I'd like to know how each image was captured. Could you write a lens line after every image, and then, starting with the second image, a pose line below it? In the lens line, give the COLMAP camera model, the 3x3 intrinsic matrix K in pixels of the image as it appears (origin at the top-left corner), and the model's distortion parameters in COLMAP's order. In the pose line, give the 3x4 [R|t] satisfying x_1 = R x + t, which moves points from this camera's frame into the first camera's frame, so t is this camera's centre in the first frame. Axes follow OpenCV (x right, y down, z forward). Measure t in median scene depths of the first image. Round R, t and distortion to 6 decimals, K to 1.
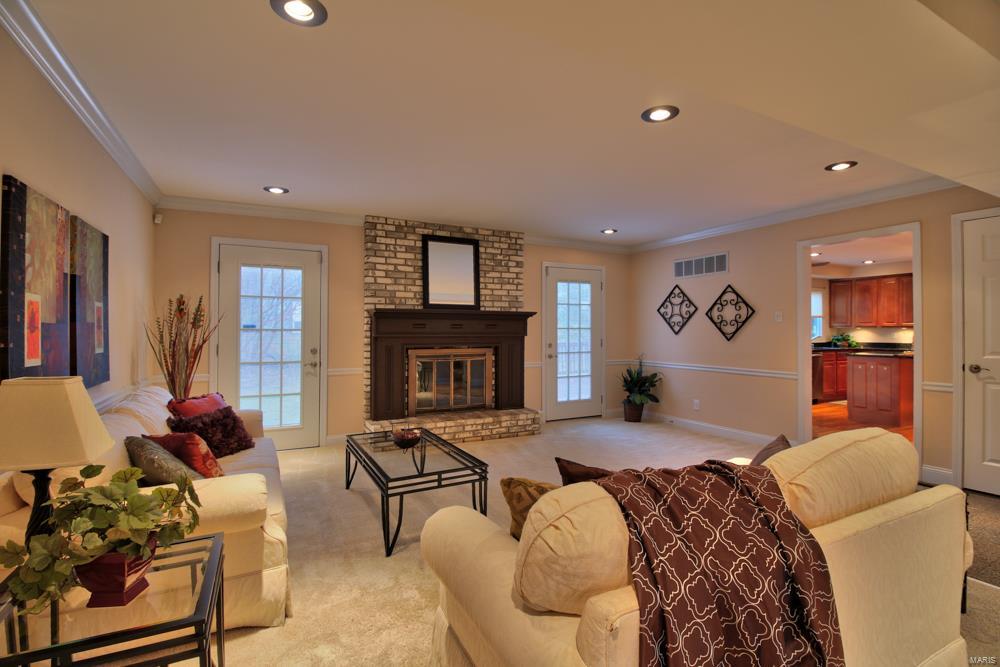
lens RADIAL K [[467.2, 0, 502.1], [0, 467.2, 330.3], [0, 0, 1]] dist [-0.019635, -0.006272]
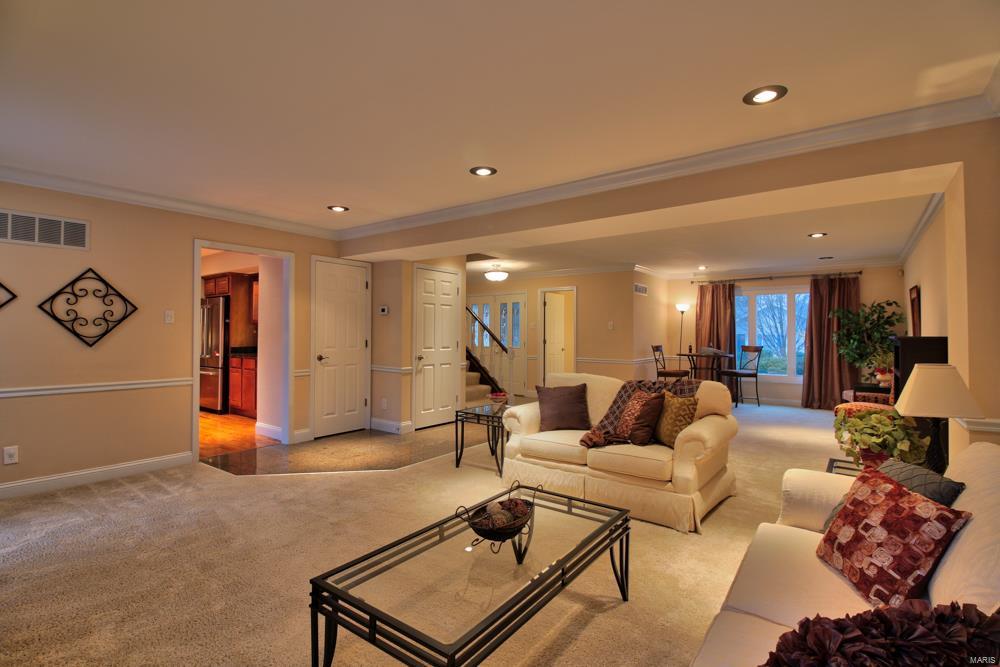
lens RADIAL K [[467.2, 0, 507.0], [0, 467.2, 333.8], [0, 0, 1]] dist [-0.019635, -0.006272]
pose [[-0.449450, 0.004958, 0.893292, -0.431749], [0.001055, 0.999987, -0.005019, 0.006763], [-0.893305, -0.001314, -0.449450, 0.758195]]
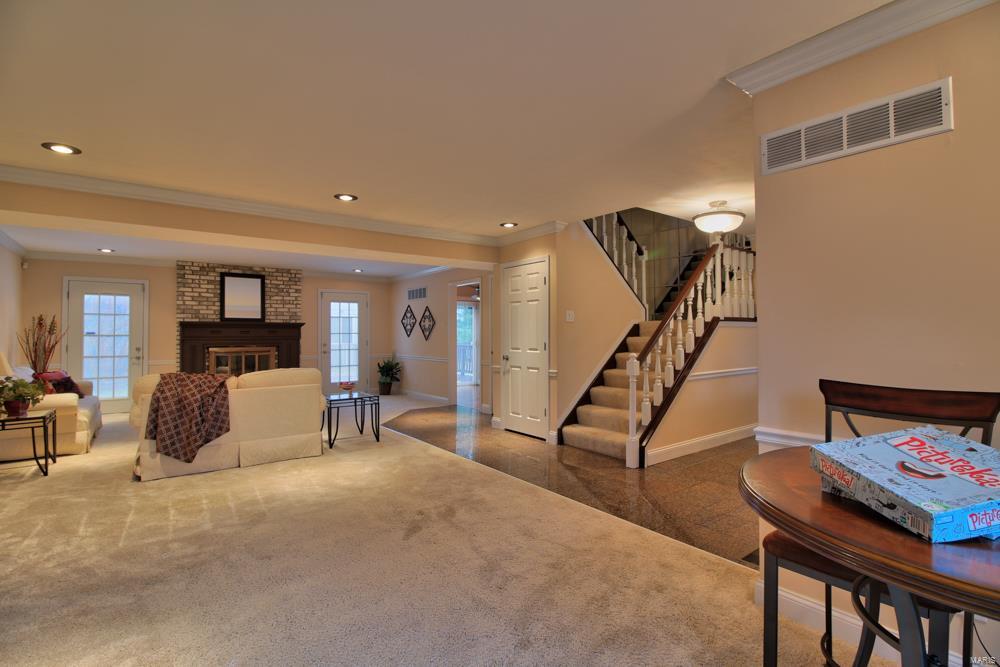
lens RADIAL K [[467.2, 0, 508.8], [0, 467.2, 330.7], [0, 0, 1]] dist [-0.019635, -0.006272]
pose [[0.982096, -0.003459, 0.188350, 0.470246], [0.005132, 0.999952, -0.008396, 0.003121], [-0.188312, 0.009212, 0.982066, -0.665733]]
